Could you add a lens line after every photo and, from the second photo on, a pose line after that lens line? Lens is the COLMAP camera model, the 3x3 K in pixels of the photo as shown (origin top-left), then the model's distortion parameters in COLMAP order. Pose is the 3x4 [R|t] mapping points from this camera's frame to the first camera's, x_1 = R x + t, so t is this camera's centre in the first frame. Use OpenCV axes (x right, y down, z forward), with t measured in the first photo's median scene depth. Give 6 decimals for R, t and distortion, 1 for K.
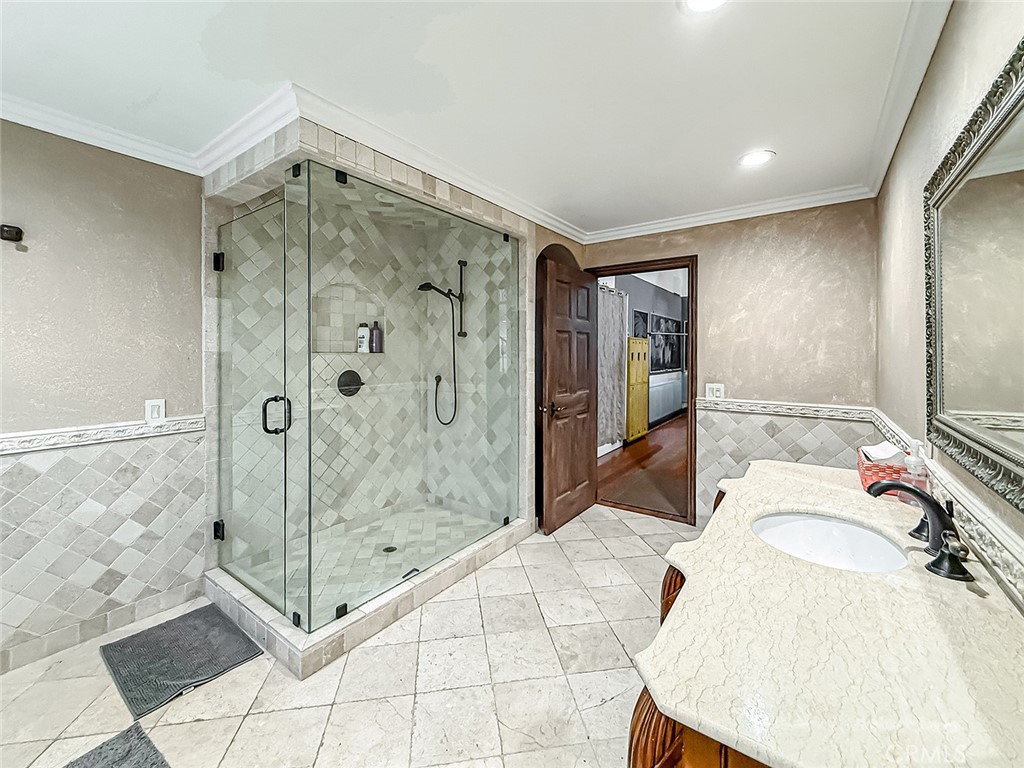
lens RADIAL K [[418.6, 0, 510.5], [0, 418.6, 358.1], [0, 0, 1]] dist [-0.000385, -0.000431]
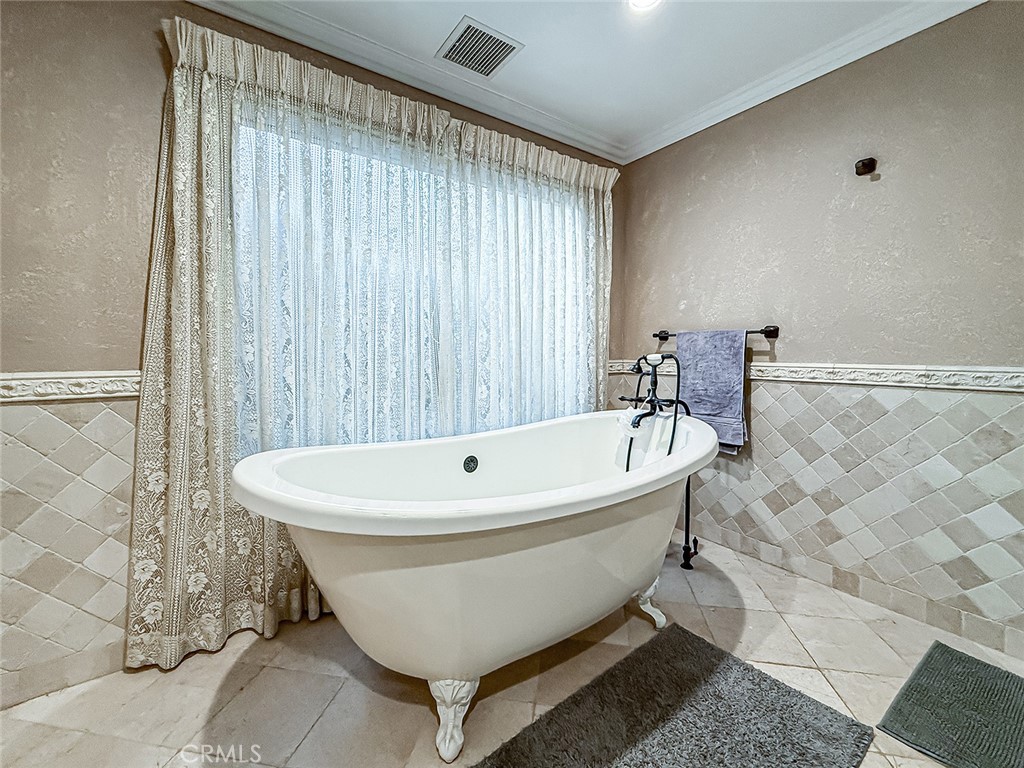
lens RADIAL K [[418.6, 0, 508.3], [0, 418.6, 353.2], [0, 0, 1]] dist [-0.000385, -0.000431]
pose [[-0.326734, 0.001764, -0.945115, 0.040223], [-0.009530, 0.999941, 0.005161, 0.143280], [0.945068, 0.010693, -0.326698, 0.477623]]
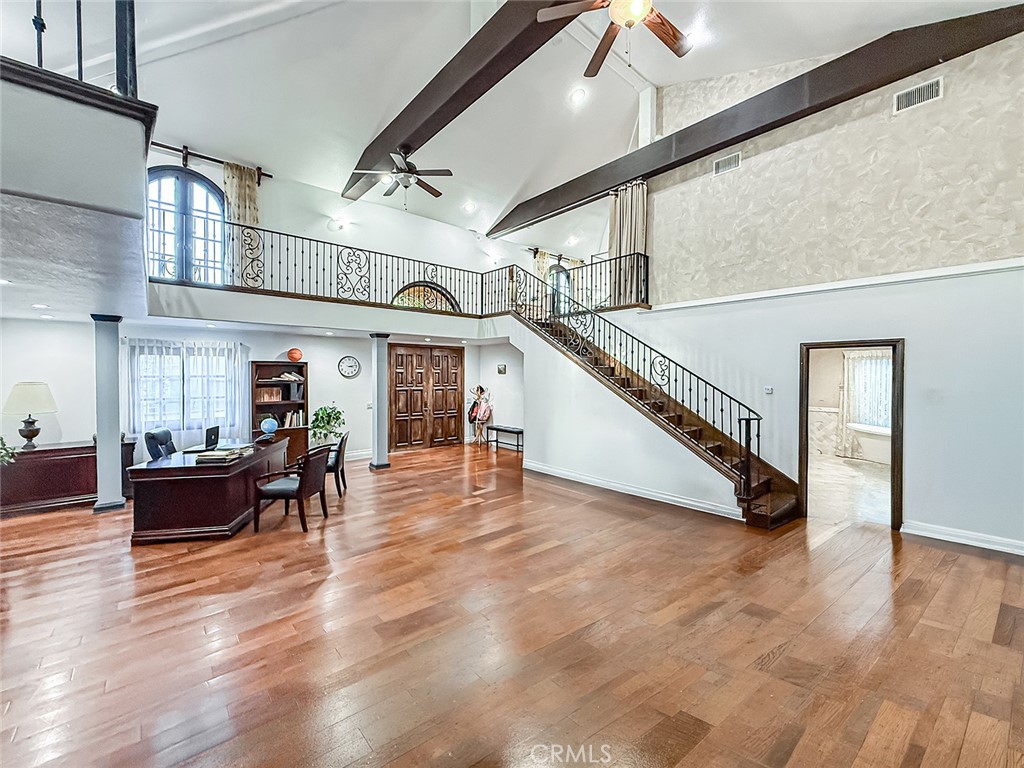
lens RADIAL K [[418.6, 0, 511.5], [0, 418.6, 383.2], [0, 0, 1]] dist [-0.000385, -0.000431]
pose [[-0.973281, -0.006450, 0.229526, 1.997525], [0.000033, 0.999601, 0.028230, -0.222177], [-0.229617, 0.027483, -0.972893, 4.904969]]
